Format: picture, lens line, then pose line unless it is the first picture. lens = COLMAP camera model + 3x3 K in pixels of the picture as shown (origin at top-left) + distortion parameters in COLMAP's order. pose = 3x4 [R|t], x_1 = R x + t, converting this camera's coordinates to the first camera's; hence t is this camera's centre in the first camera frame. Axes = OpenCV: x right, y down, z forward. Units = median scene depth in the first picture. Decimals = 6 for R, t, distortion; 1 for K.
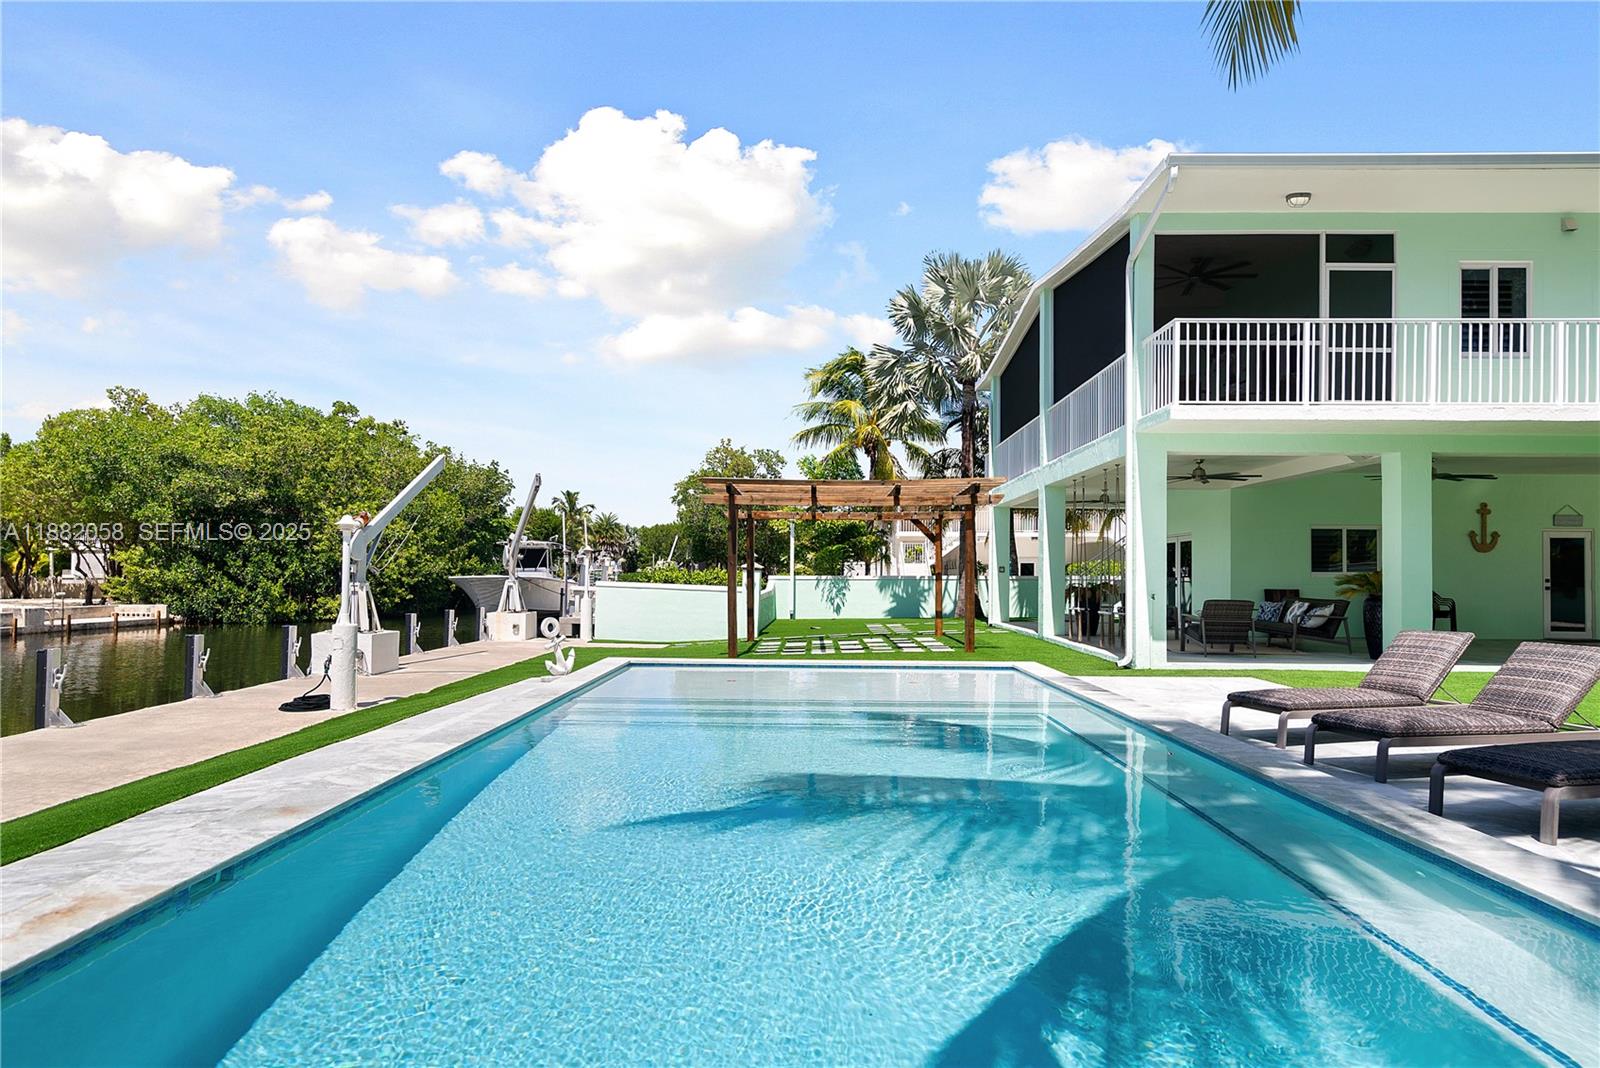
lens RADIAL K [[928.3, 0, 801.9], [0, 928.3, 566.6], [0, 0, 1]] dist [-0.000666, 0.017653]
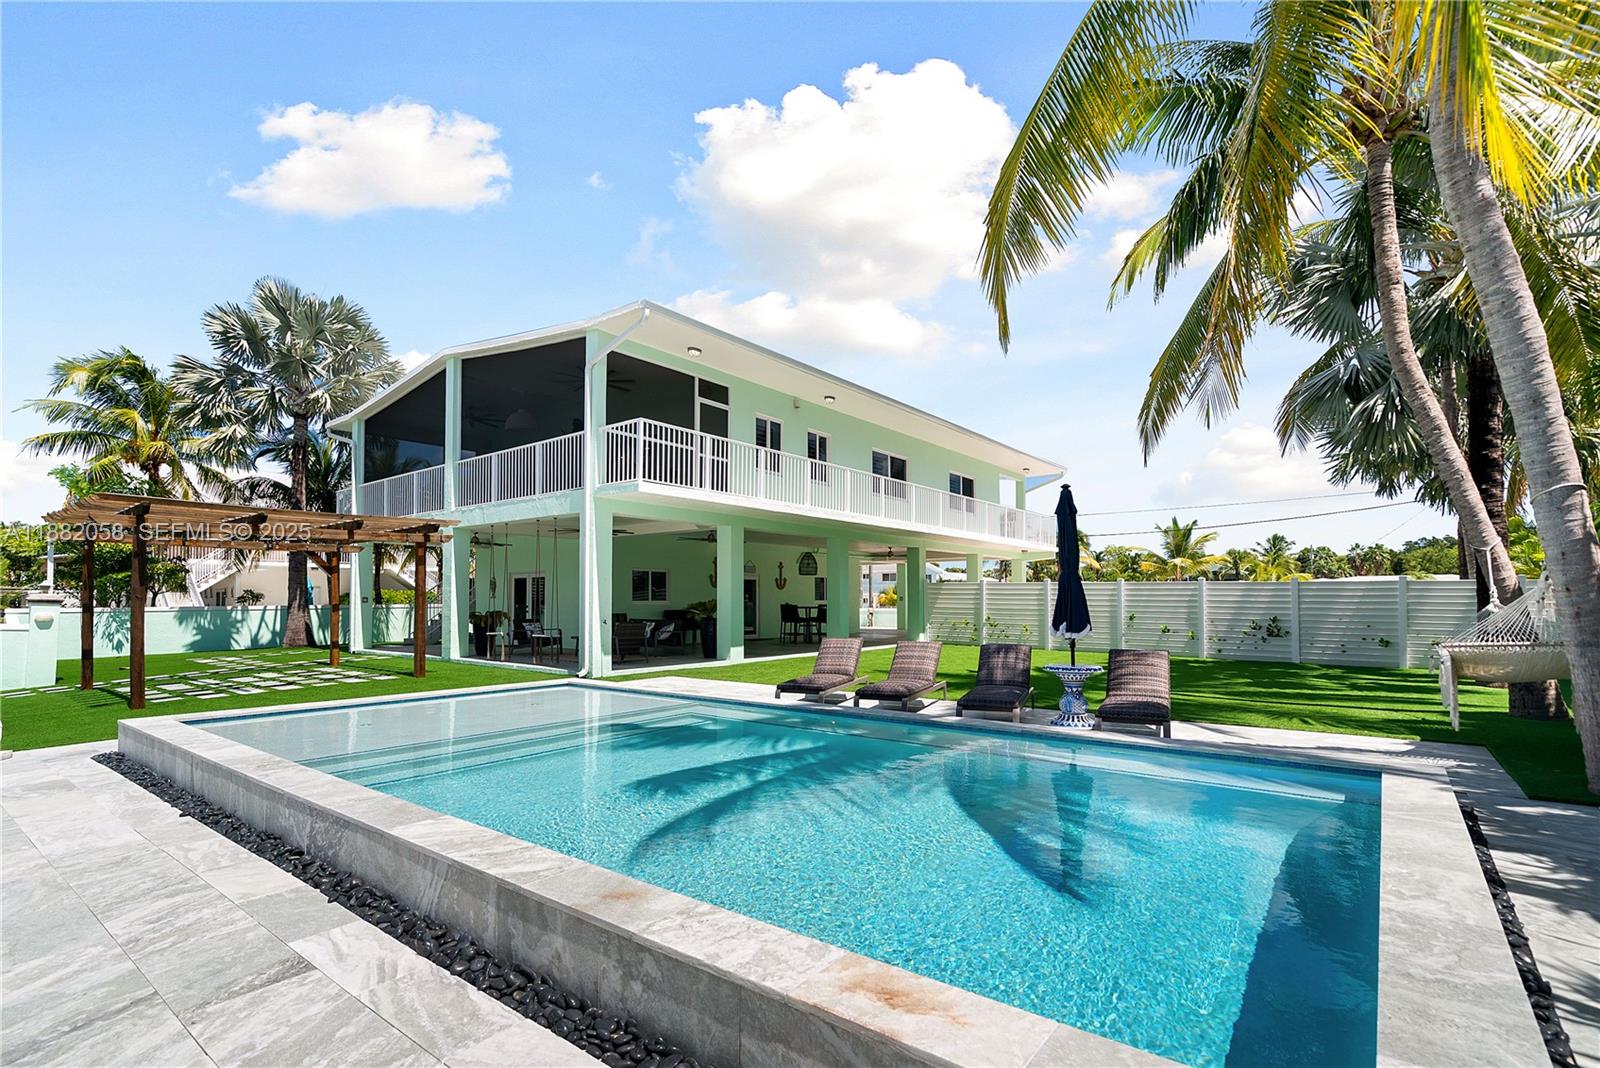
lens RADIAL K [[759.1, 0, 799.4], [0, 759.1, 585.8], [0, 0, 1]] dist [-0.002060, -0.000022]
pose [[0.611129, 0.005005, 0.791515, -0.222116], [0.001889, 0.999968, -0.007781, -0.006769], [-0.791528, 0.006250, 0.611100, 0.087101]]
